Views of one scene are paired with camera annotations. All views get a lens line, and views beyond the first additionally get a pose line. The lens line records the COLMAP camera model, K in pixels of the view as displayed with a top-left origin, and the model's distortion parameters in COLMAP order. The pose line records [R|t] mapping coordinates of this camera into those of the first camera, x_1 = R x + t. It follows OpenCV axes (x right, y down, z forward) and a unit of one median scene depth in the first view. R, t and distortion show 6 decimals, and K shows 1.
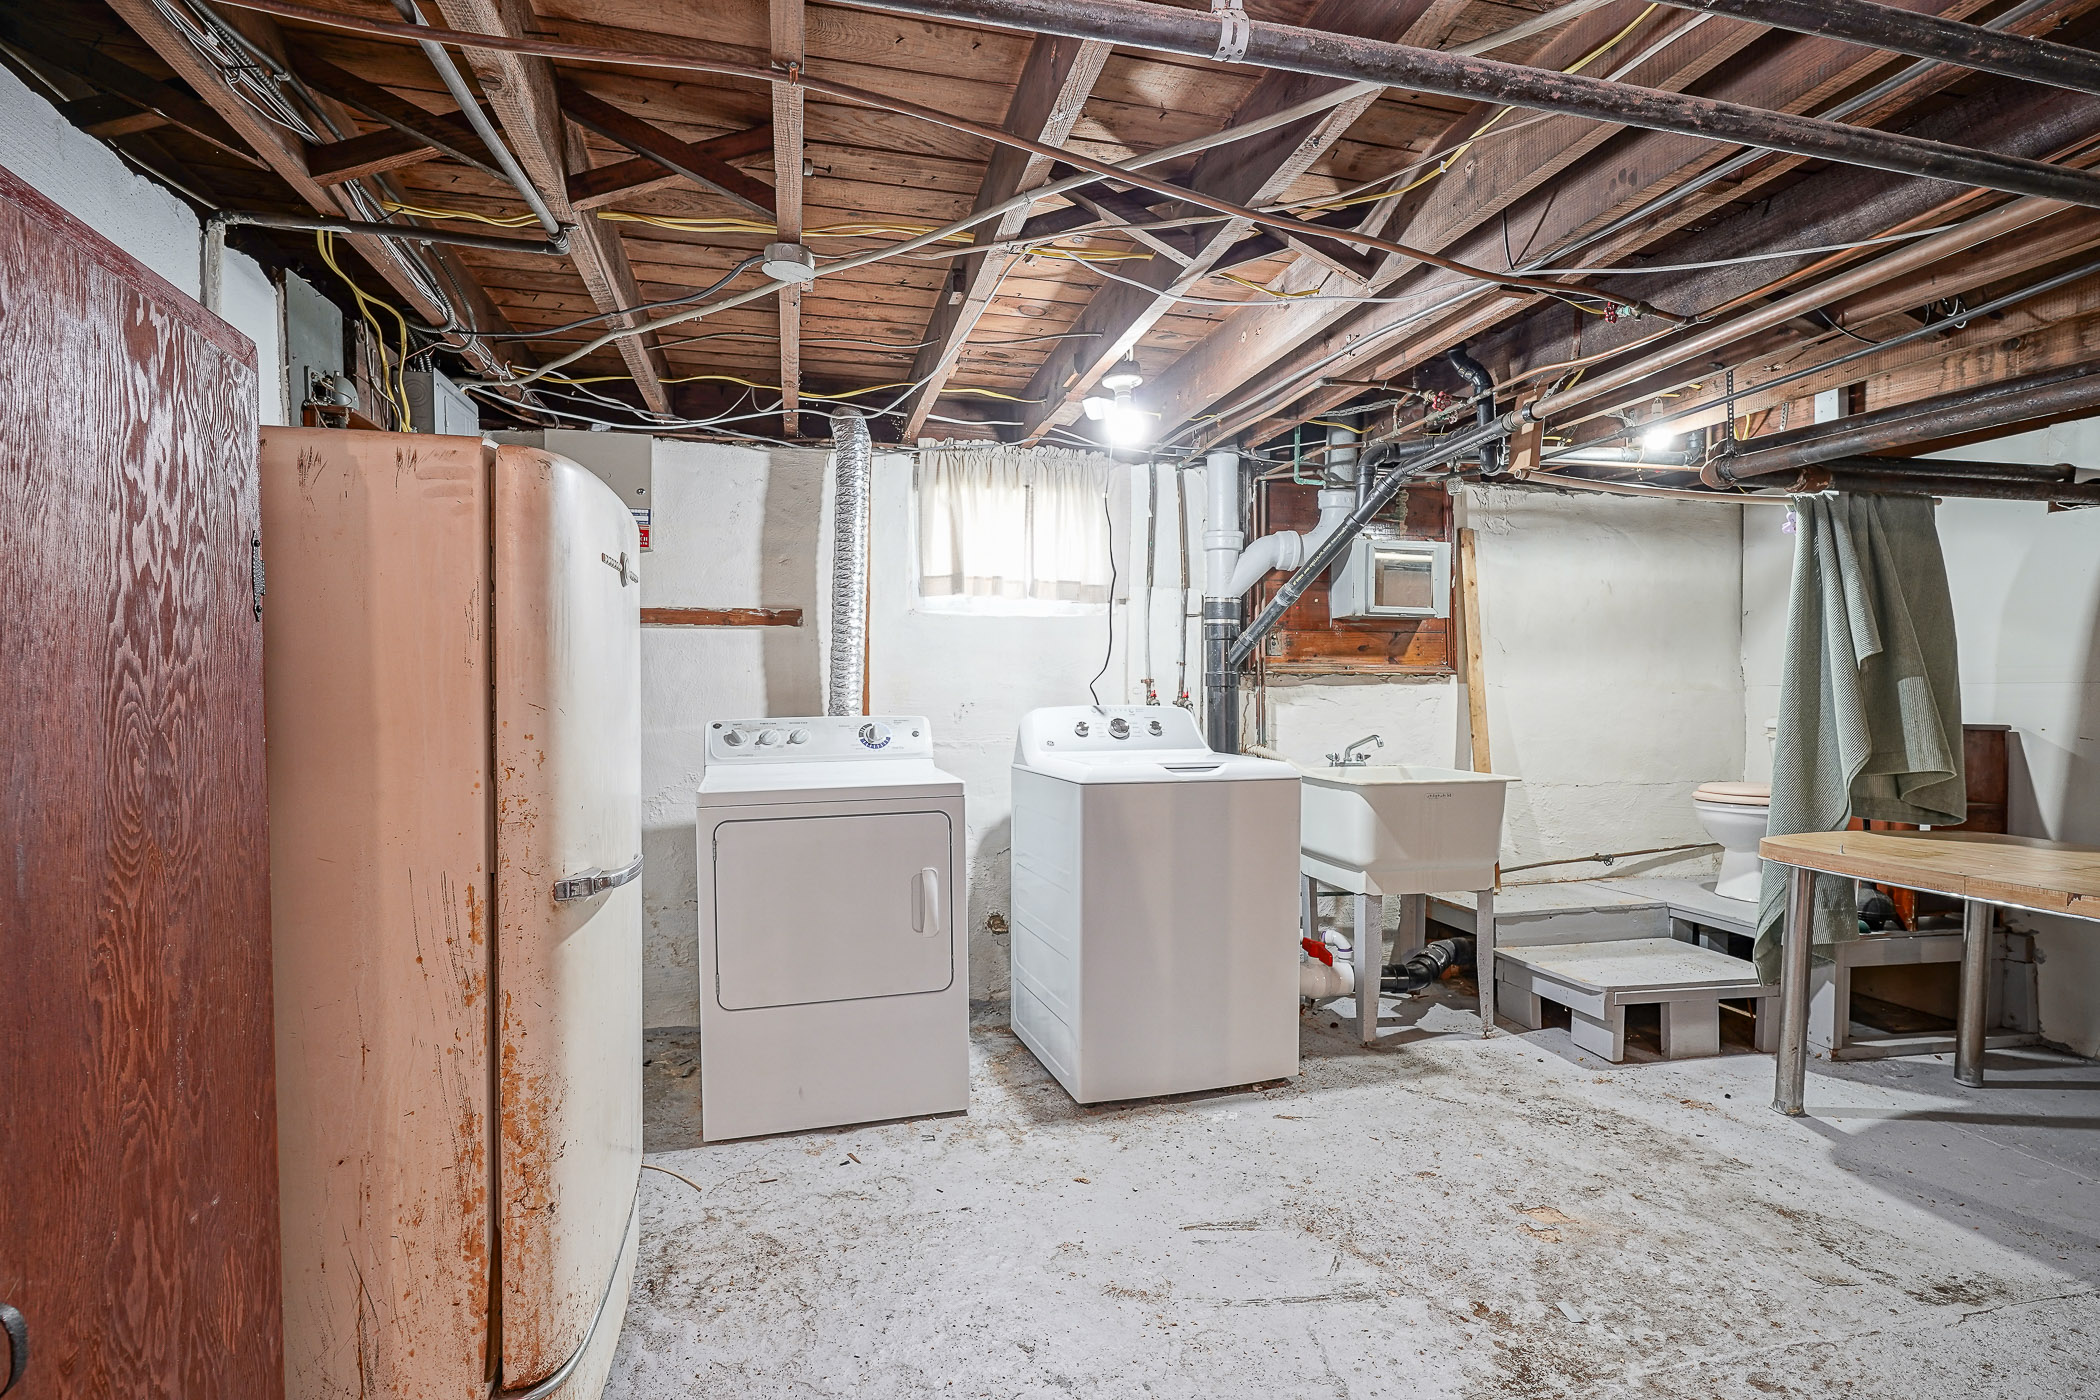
lens RADIAL K [[1043.2, 0, 1043.5], [0, 1043.2, 704.6], [0, 0, 1]] dist [-0.004543, 0.005296]
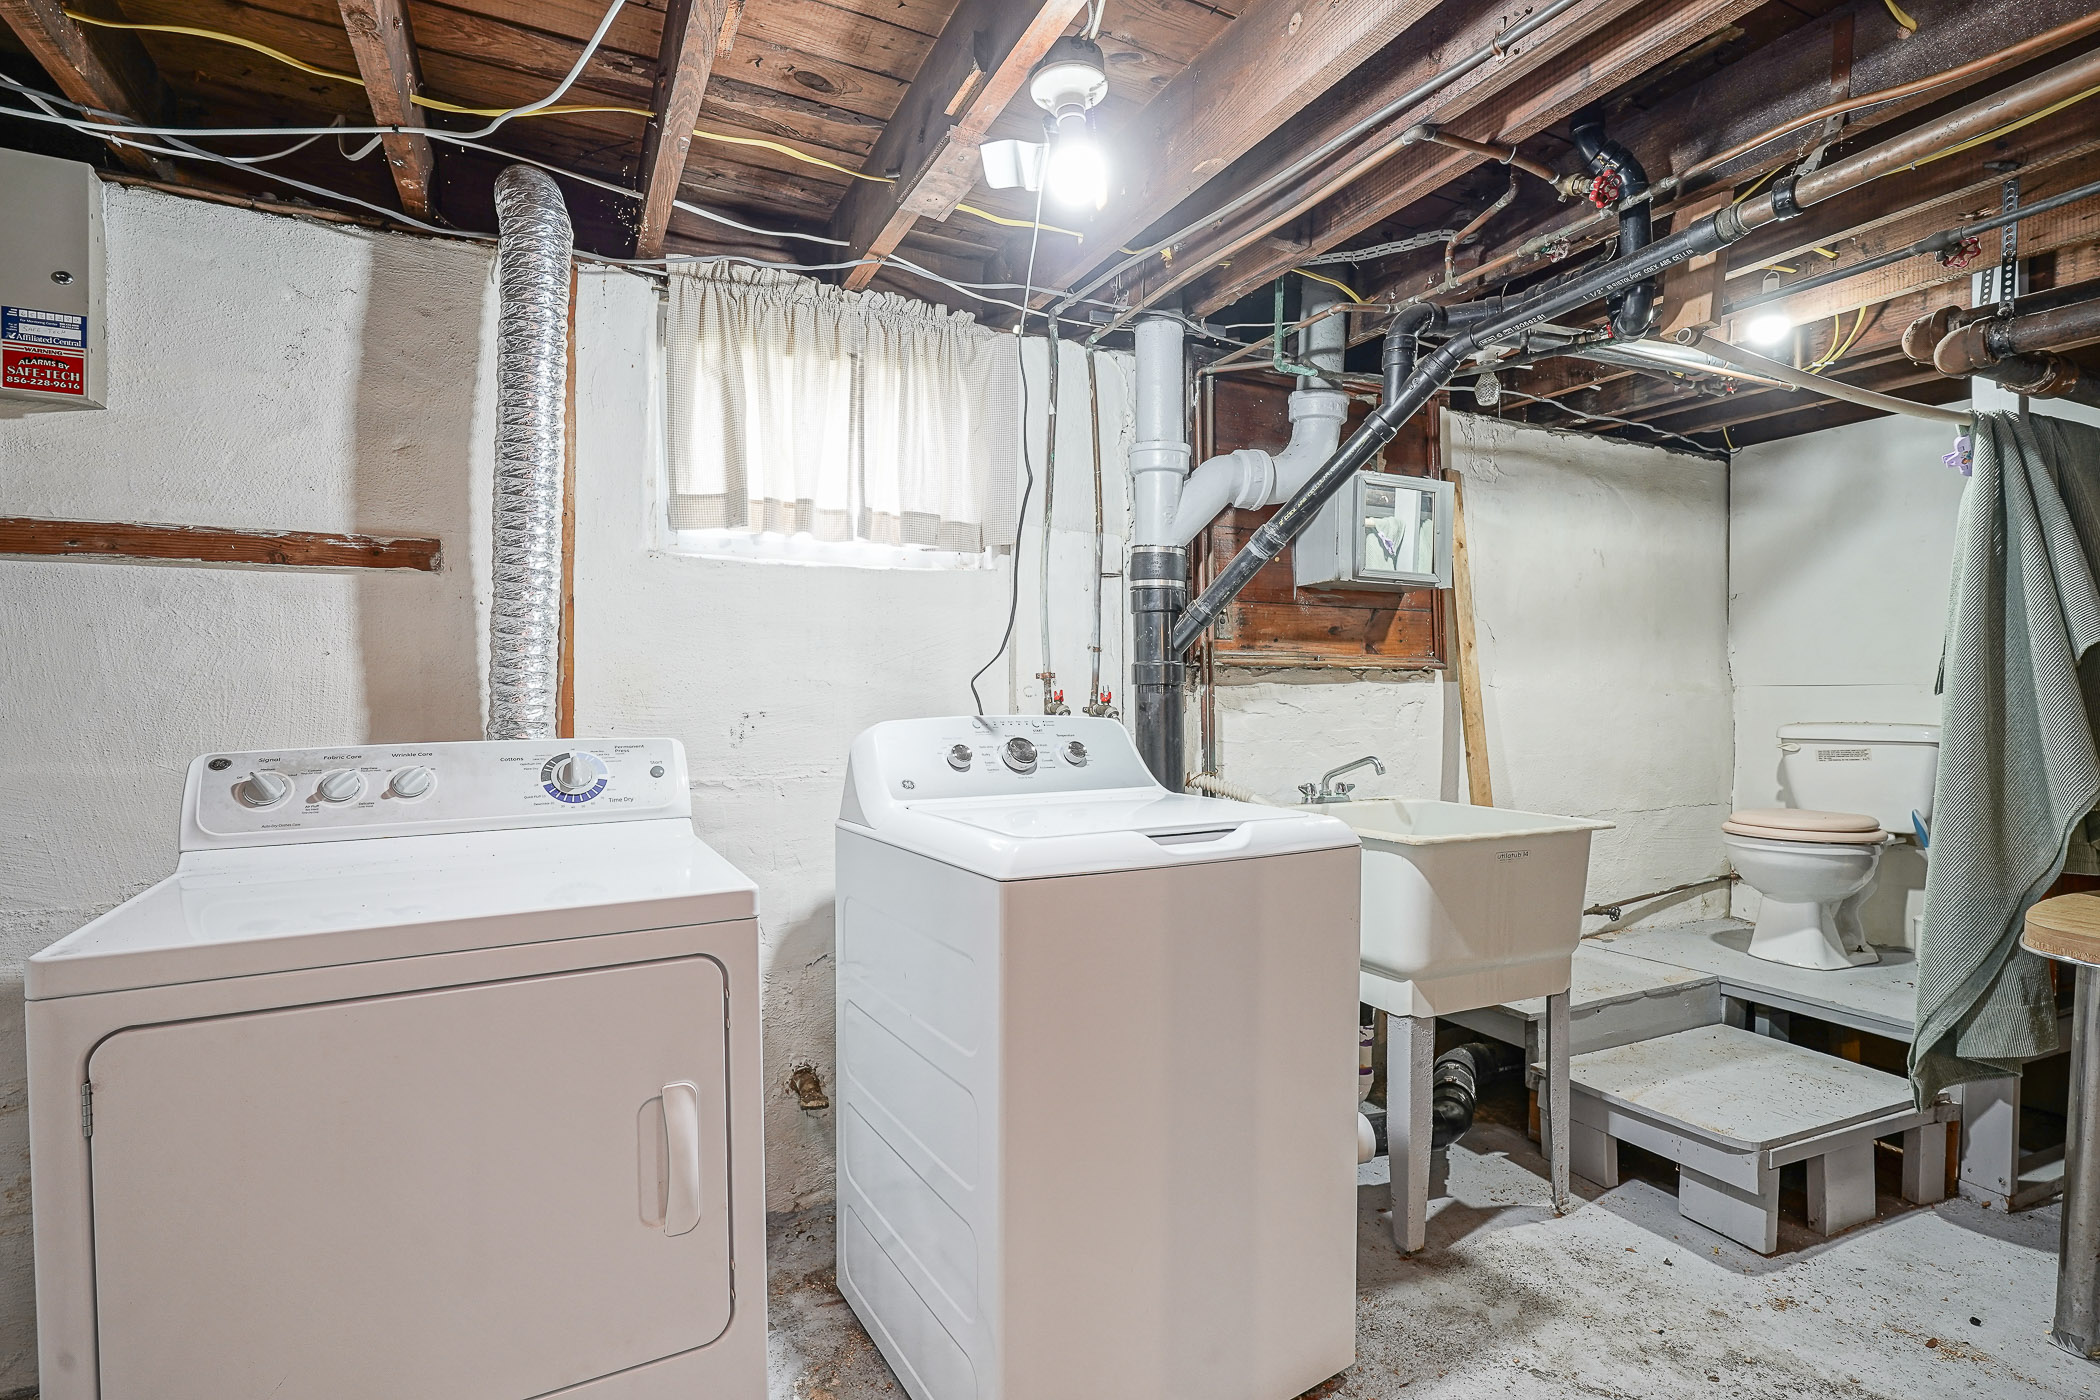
lens RADIAL K [[1043.2, 0, 1007.7], [0, 1043.2, 712.3], [0, 0, 1]] dist [-0.004543, 0.005296]
pose [[0.984284, -0.003107, 0.176568, -0.038222], [0.002059, 0.999979, 0.006122, -0.004803], [-0.176583, -0.005662, 0.984269, 0.416451]]
